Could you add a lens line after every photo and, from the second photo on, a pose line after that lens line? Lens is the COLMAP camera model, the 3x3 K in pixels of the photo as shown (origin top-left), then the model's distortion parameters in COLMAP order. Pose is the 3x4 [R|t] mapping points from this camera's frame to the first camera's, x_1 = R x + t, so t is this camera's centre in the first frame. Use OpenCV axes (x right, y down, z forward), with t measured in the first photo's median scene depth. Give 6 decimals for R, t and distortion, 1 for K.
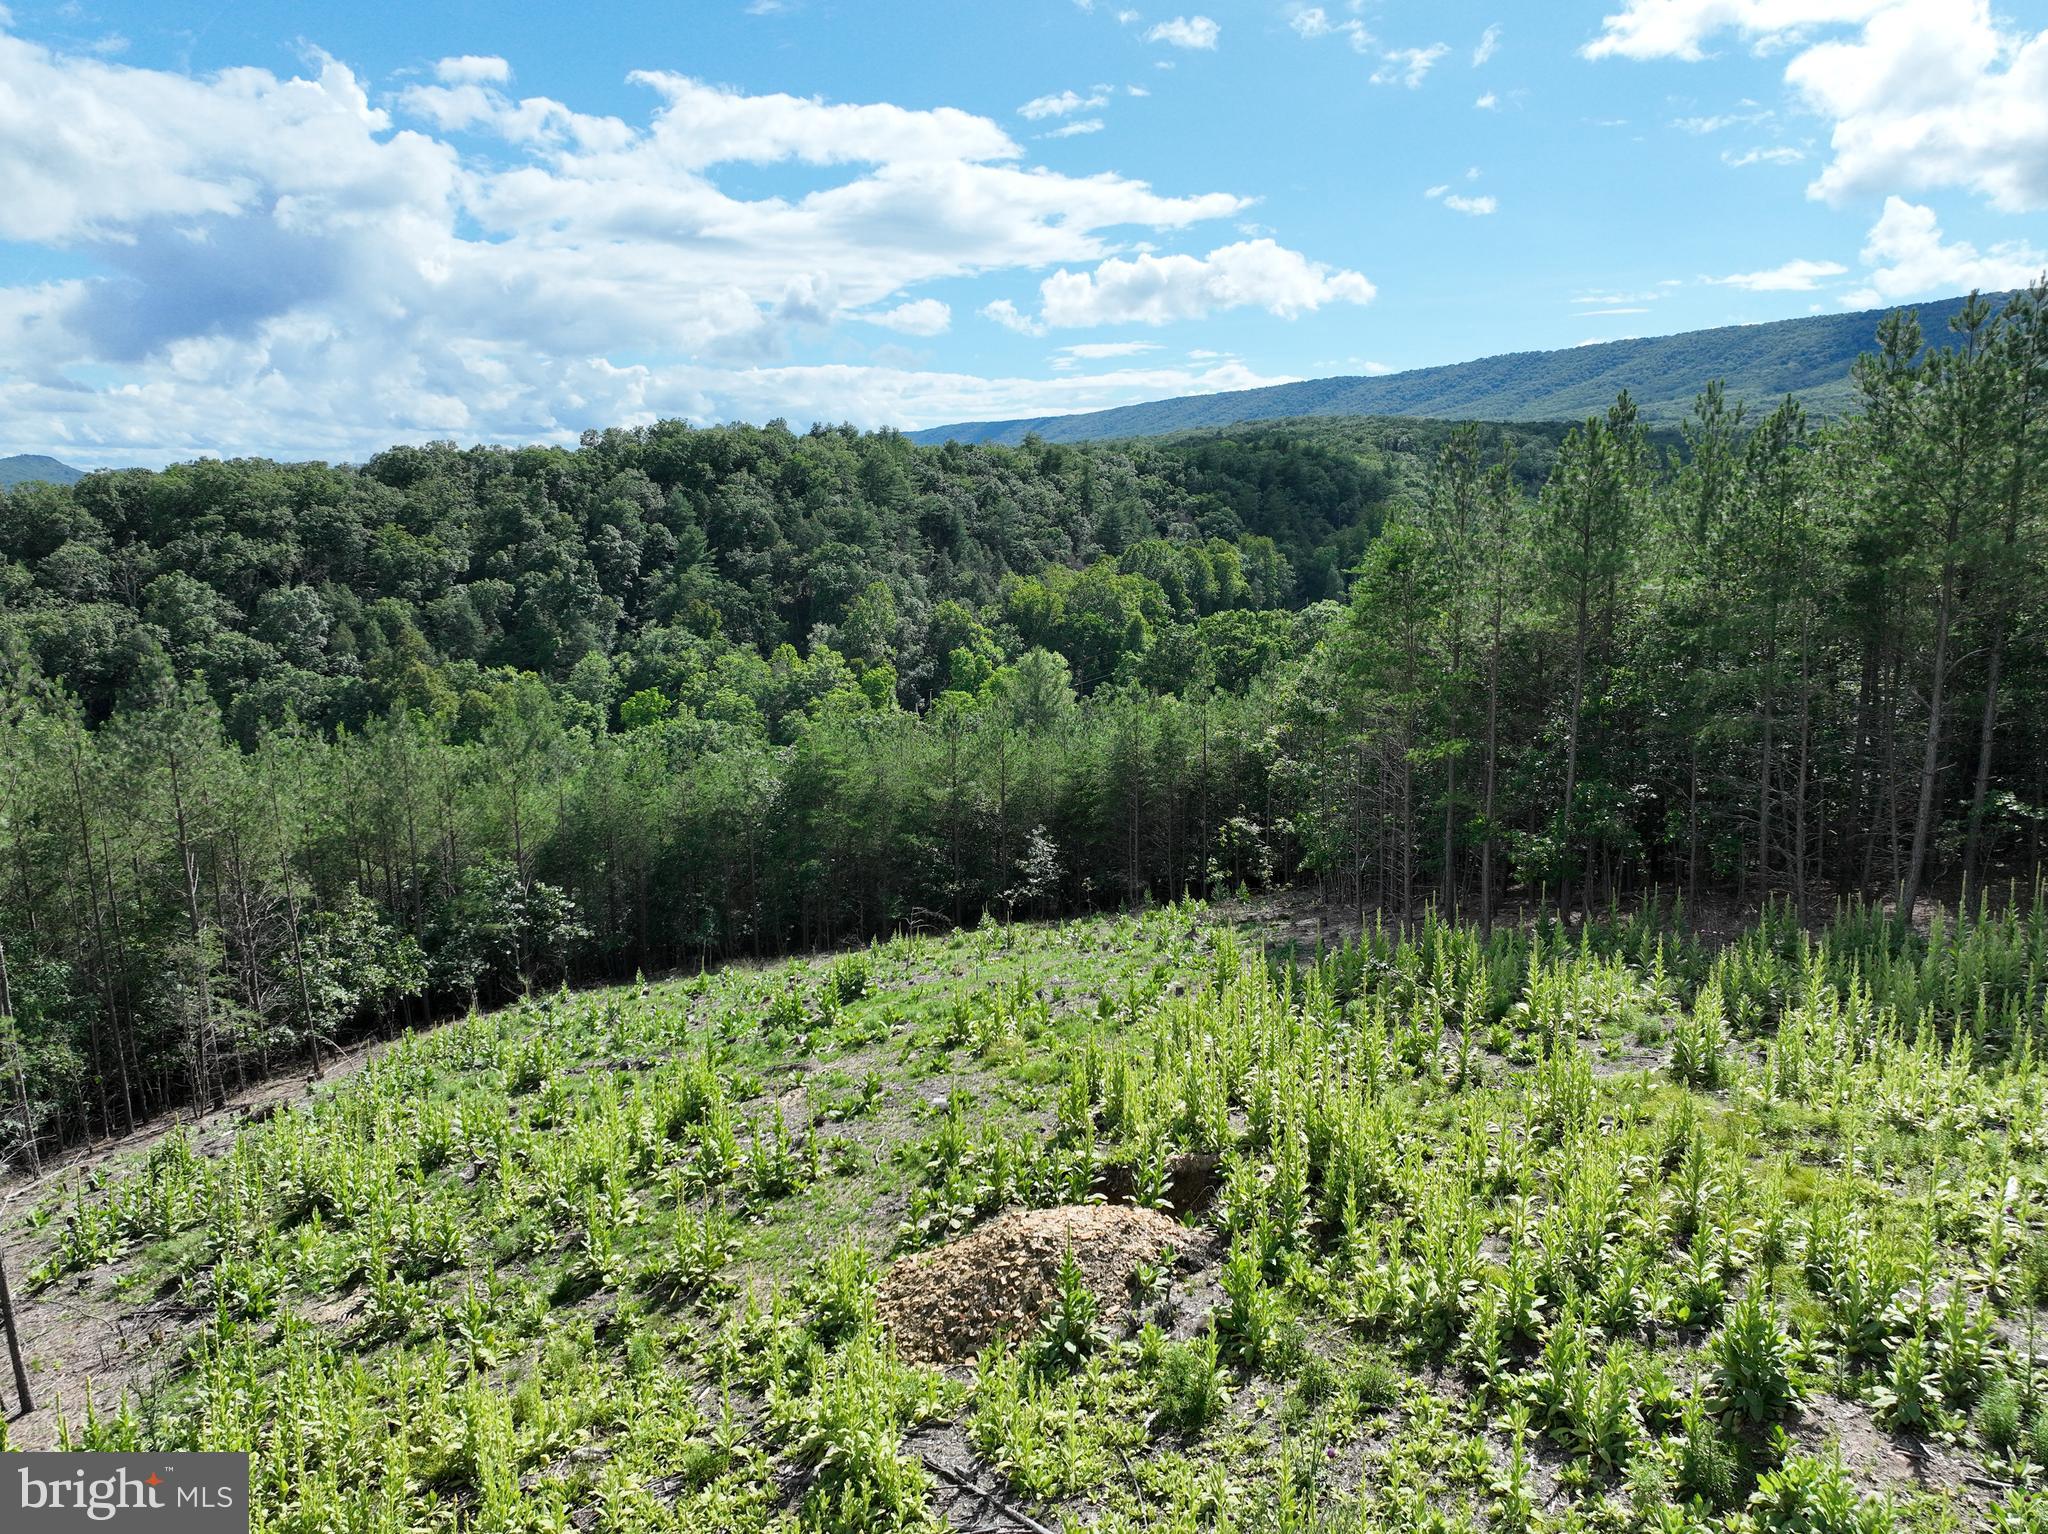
lens RADIAL K [[1456.3, 0, 1030.9], [0, 1456.3, 757.4], [0, 0, 1]] dist [0.008469, 0.012685]
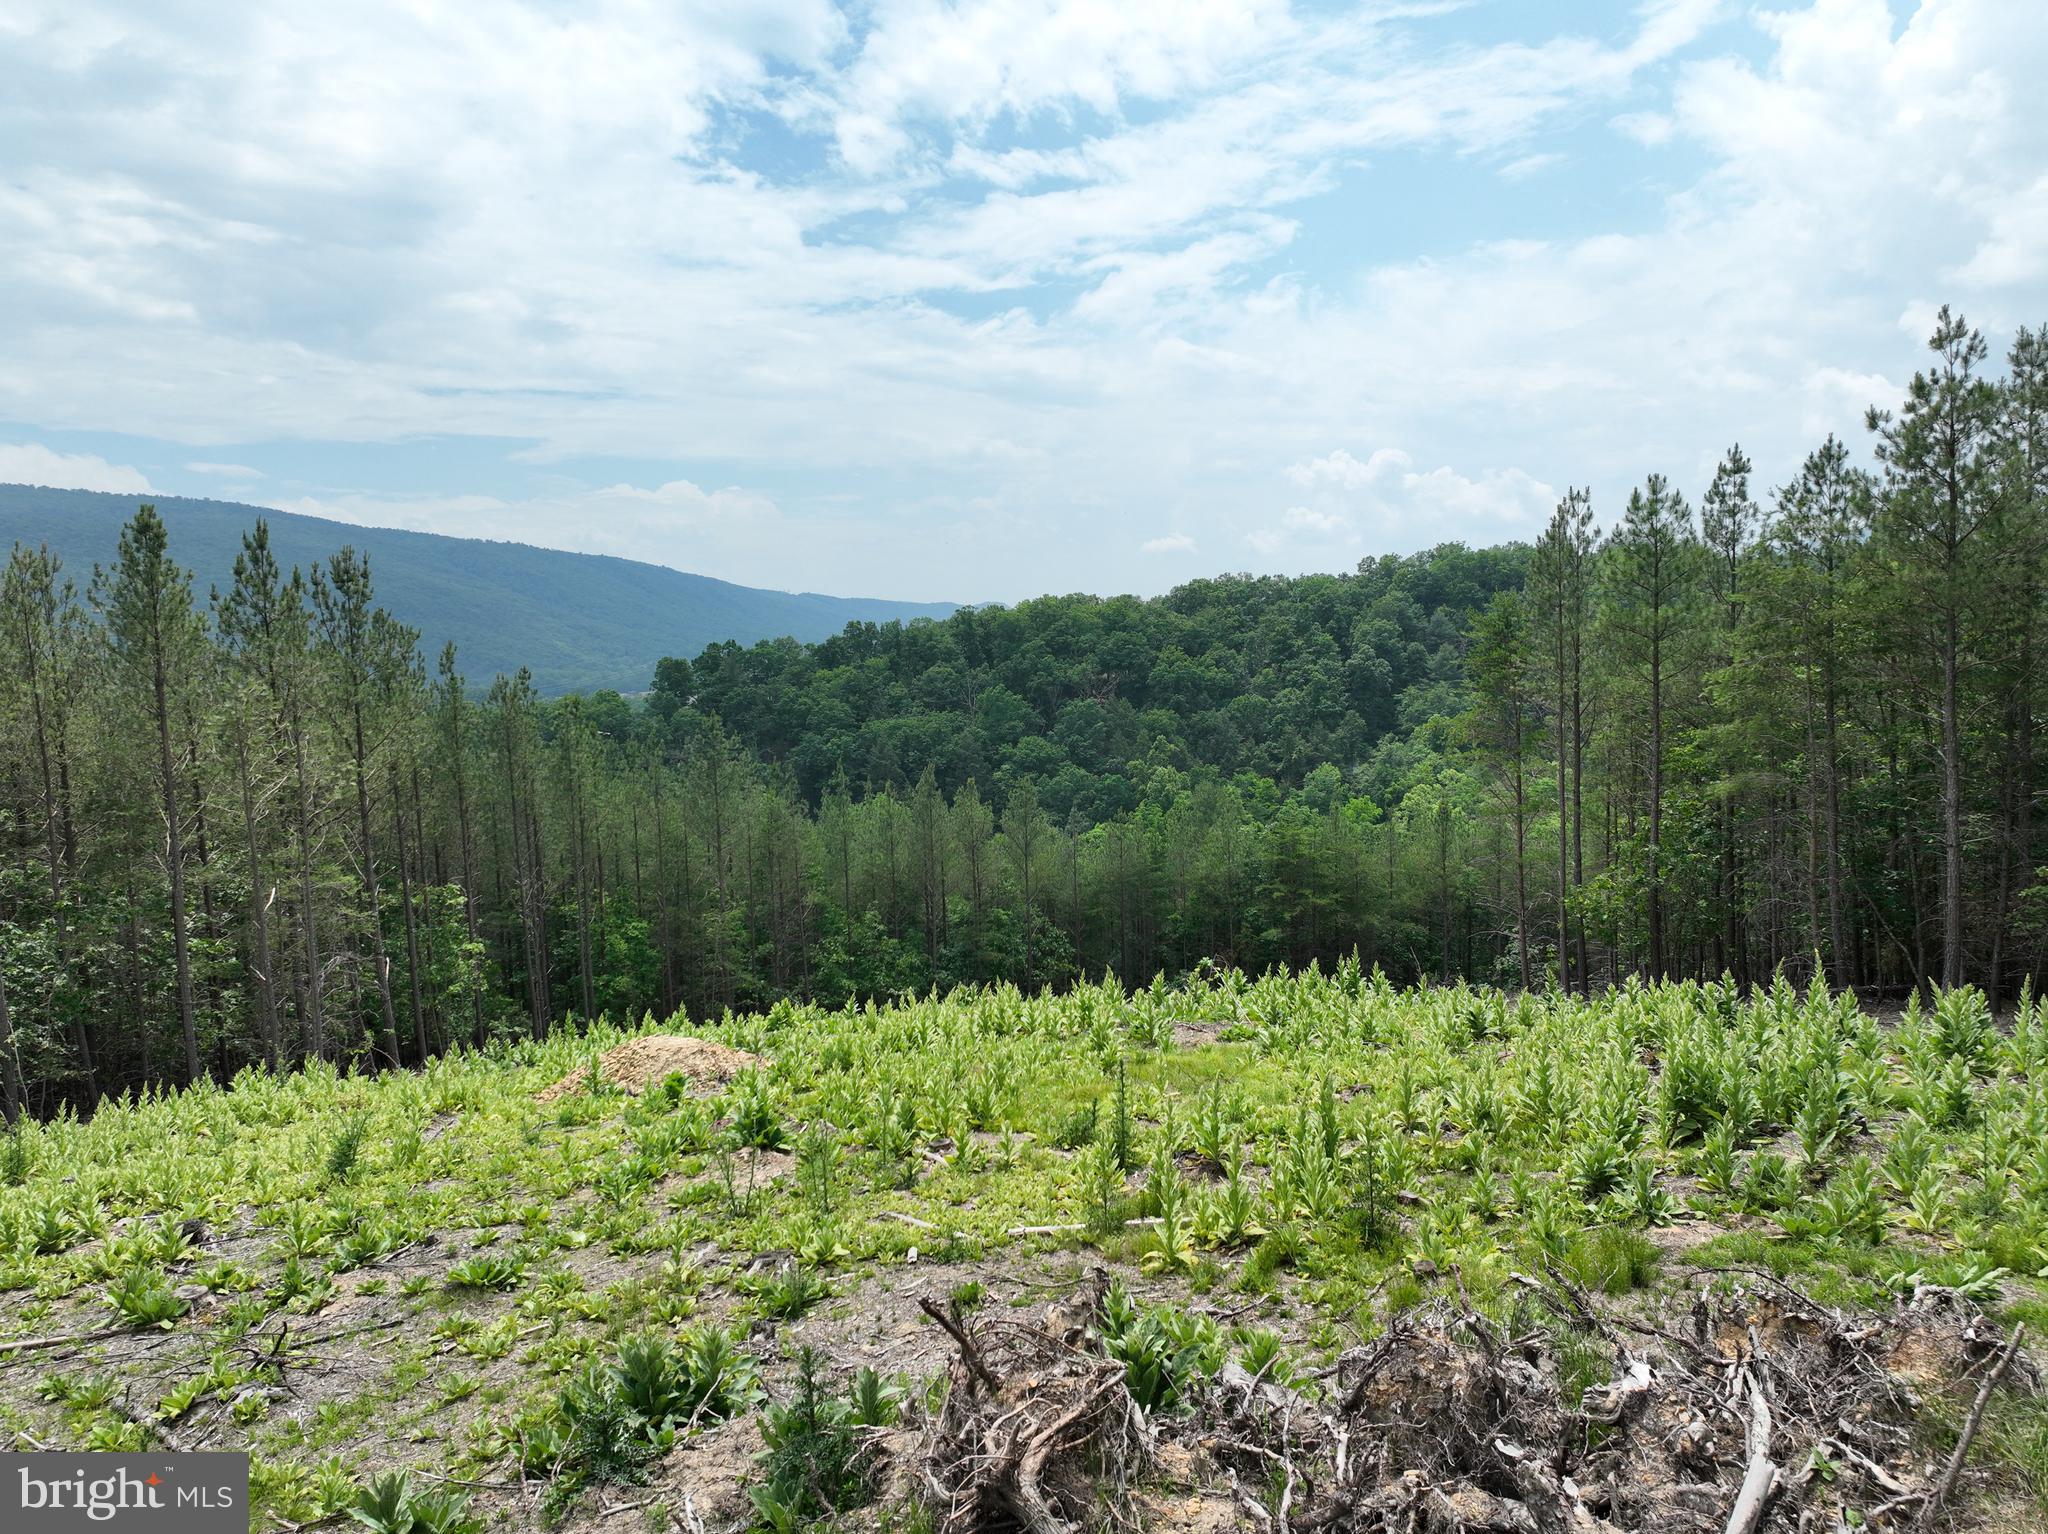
lens RADIAL K [[1456.3, 0, 1021.1], [0, 1456.3, 782.3], [0, 0, 1]] dist [0.008469, 0.012685]
pose [[0.838418, 0.039955, -0.543562, 0.082794], [-0.077580, 0.995903, -0.046458, 0.007093], [0.539479, 0.081121, 0.838082, -0.003469]]
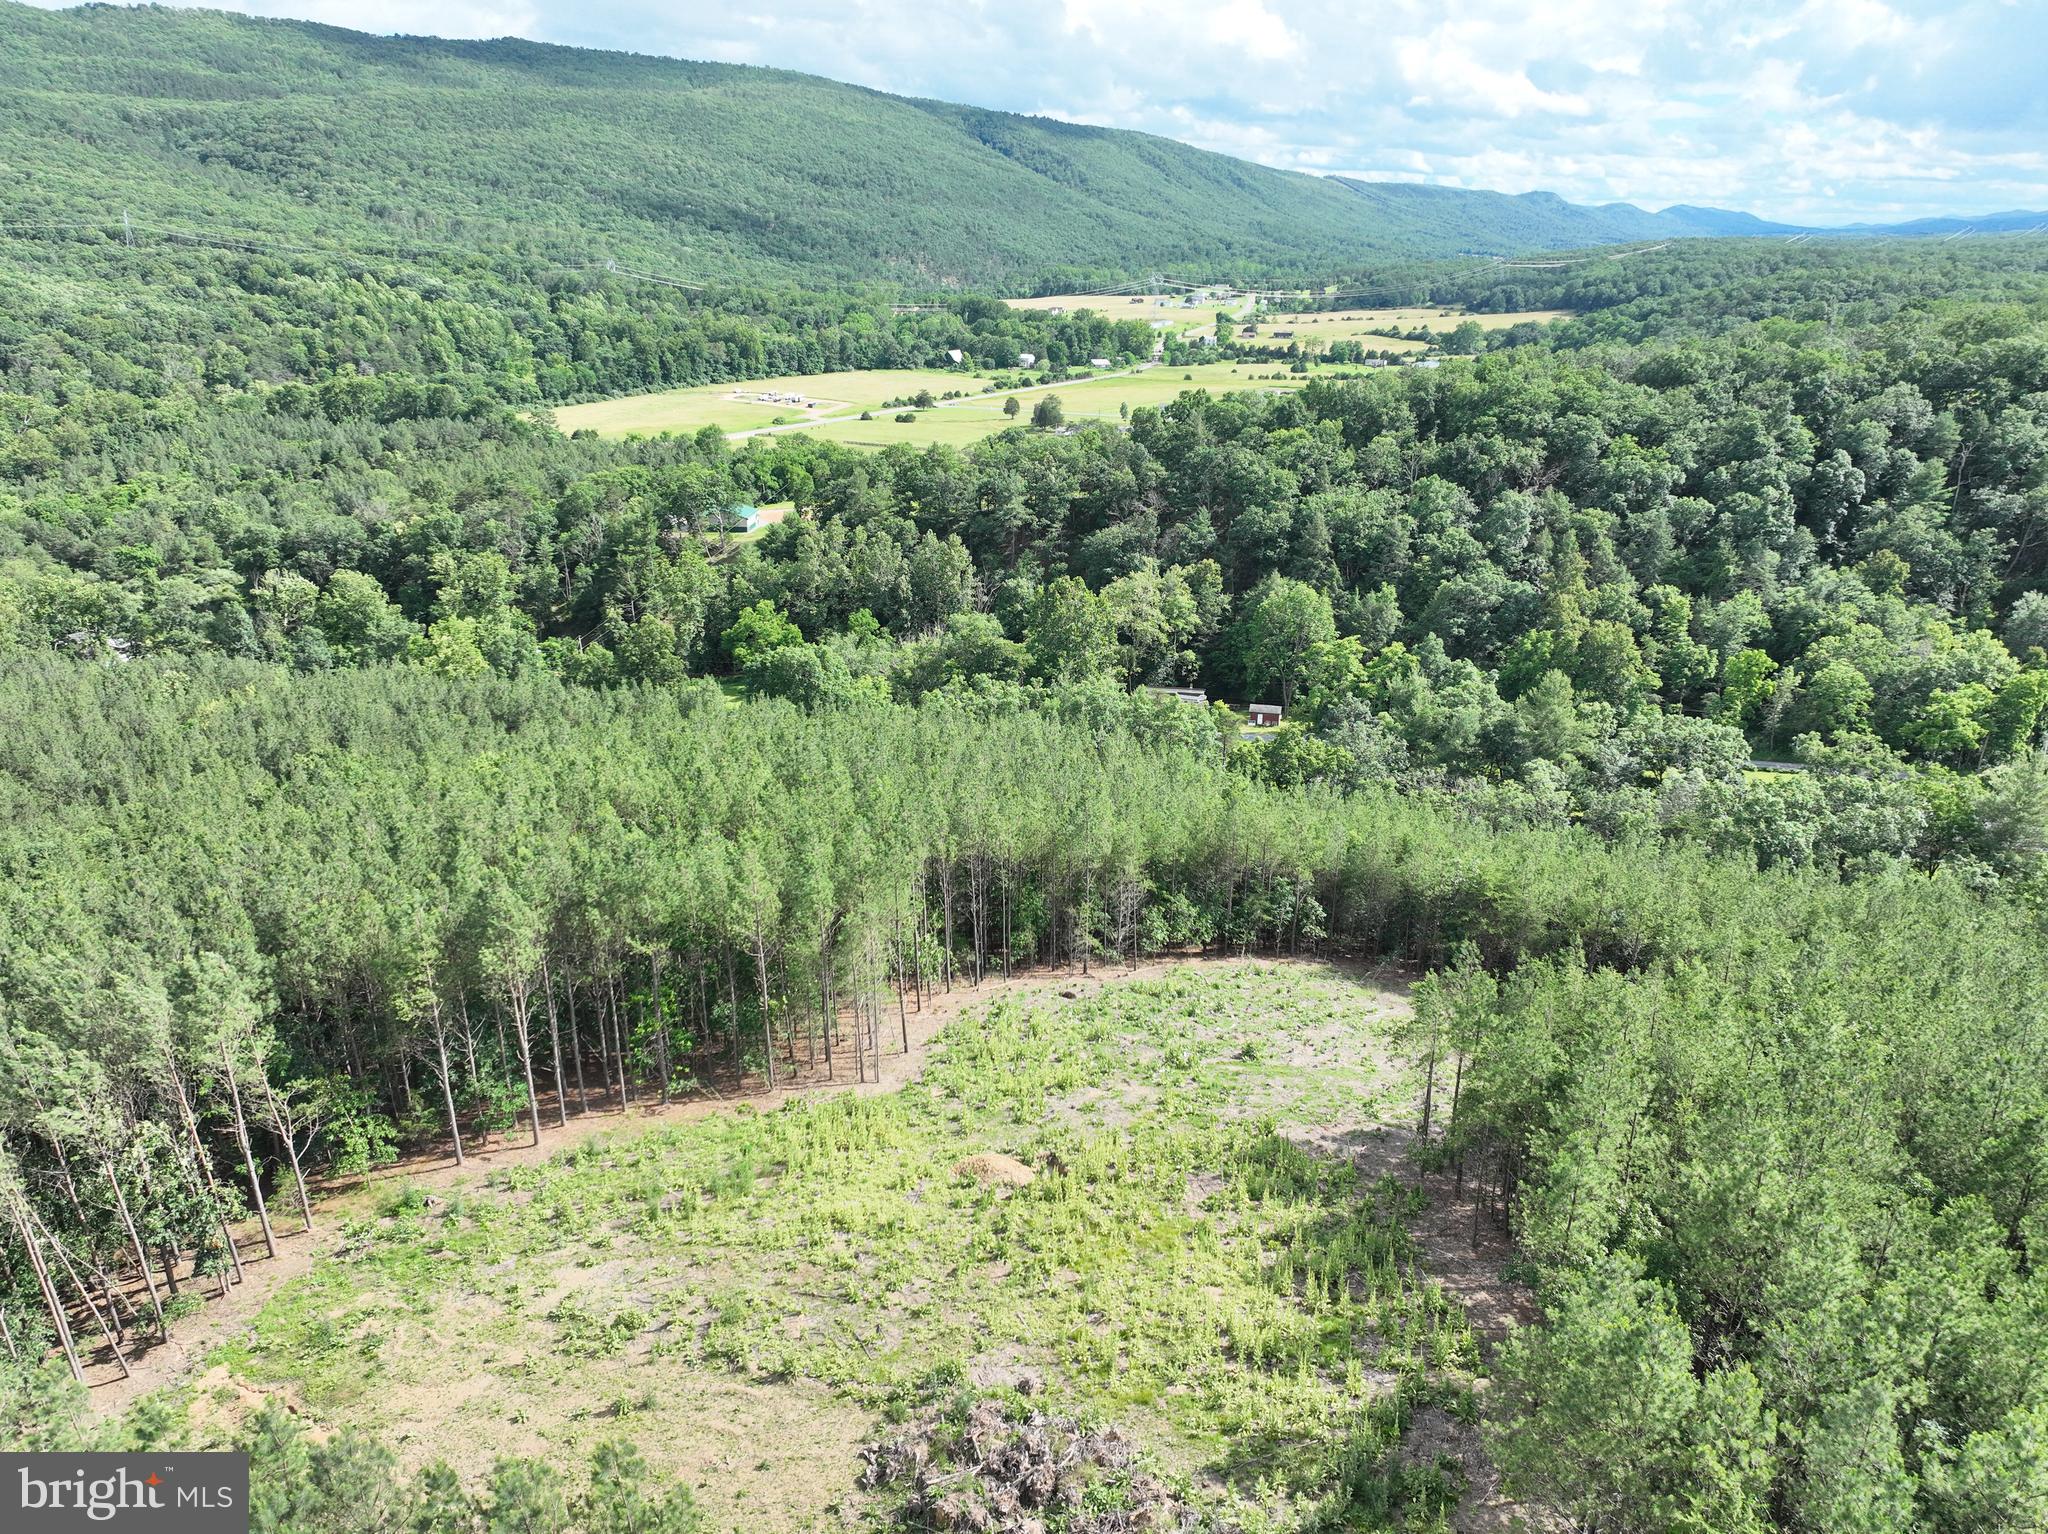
lens RADIAL K [[1456.3, 0, 996.3], [0, 1456.3, 773.9], [0, 0, 1]] dist [0.008469, 0.012685]
pose [[0.595796, 0.299830, -0.745070, 0.202369], [-0.153243, 0.953097, 0.261003, -0.131094], [0.788380, -0.041328, 0.613798, -0.106258]]
